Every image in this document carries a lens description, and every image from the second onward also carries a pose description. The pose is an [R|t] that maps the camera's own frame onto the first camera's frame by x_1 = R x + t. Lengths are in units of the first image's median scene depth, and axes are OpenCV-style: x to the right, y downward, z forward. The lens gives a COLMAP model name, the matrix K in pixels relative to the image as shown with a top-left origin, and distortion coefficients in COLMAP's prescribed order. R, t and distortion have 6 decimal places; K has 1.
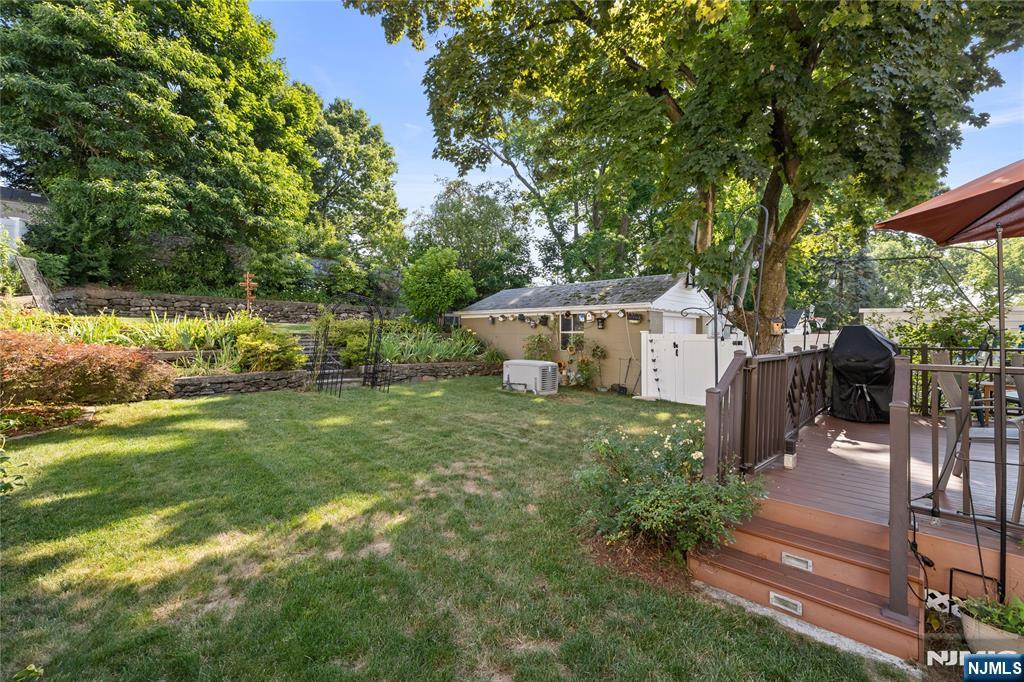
lens RADIAL K [[431.7, 0, 511.2], [0, 431.7, 337.0], [0, 0, 1]] dist [-0.000791, -0.000053]
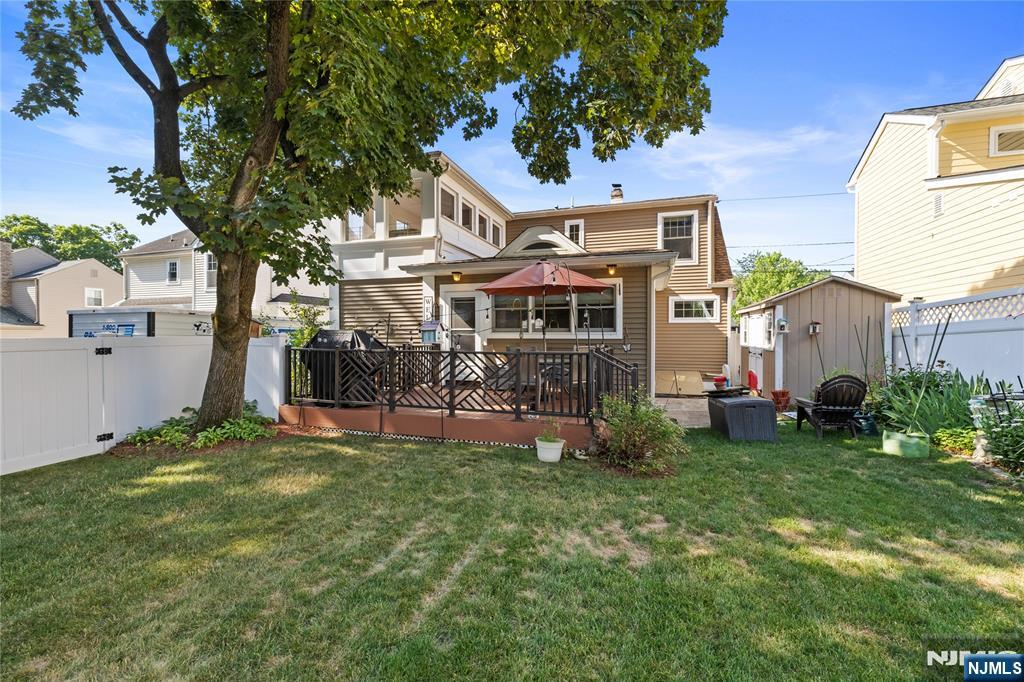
lens RADIAL K [[431.7, 0, 511.2], [0, 431.7, 337.0], [0, 0, 1]] dist [-0.000791, -0.000053]
pose [[-0.435097, -0.011814, 0.900306, -0.285846], [0.000954, 0.999907, 0.013582, -0.013208], [-0.900383, 0.006769, -0.435045, 0.633741]]
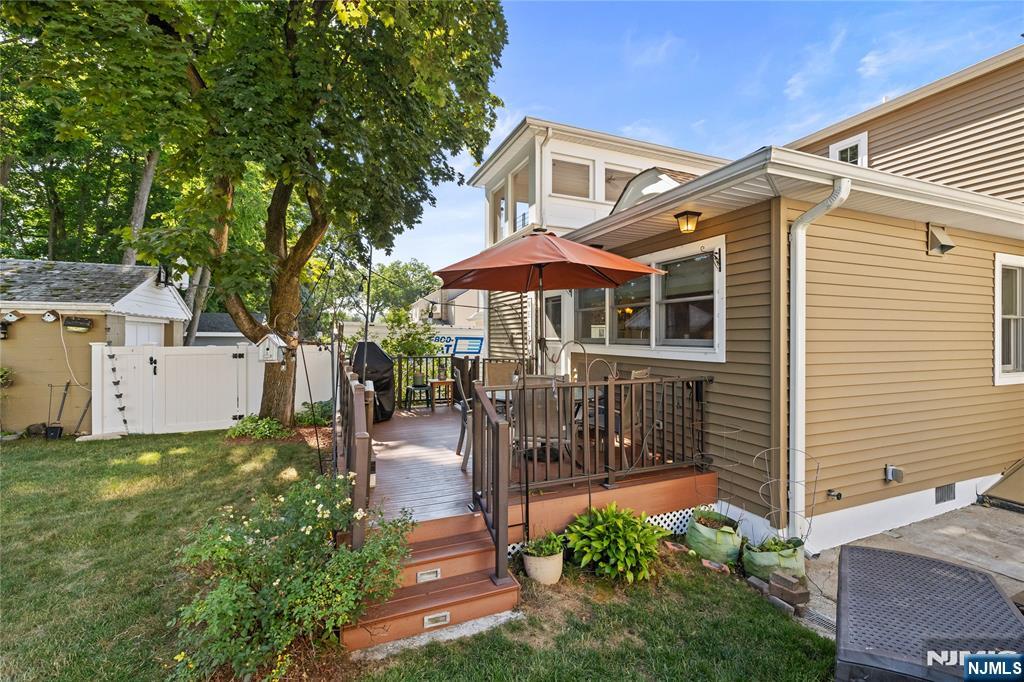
lens RADIAL K [[431.7, 0, 511.2], [0, 431.7, 337.0], [0, 0, 1]] dist [-0.000791, -0.000053]
pose [[0.401327, -0.007608, 0.915903, -0.068454], [0.003642, 0.999971, 0.006710, -0.025642], [-0.915928, 0.000642, 0.401343, 0.092532]]
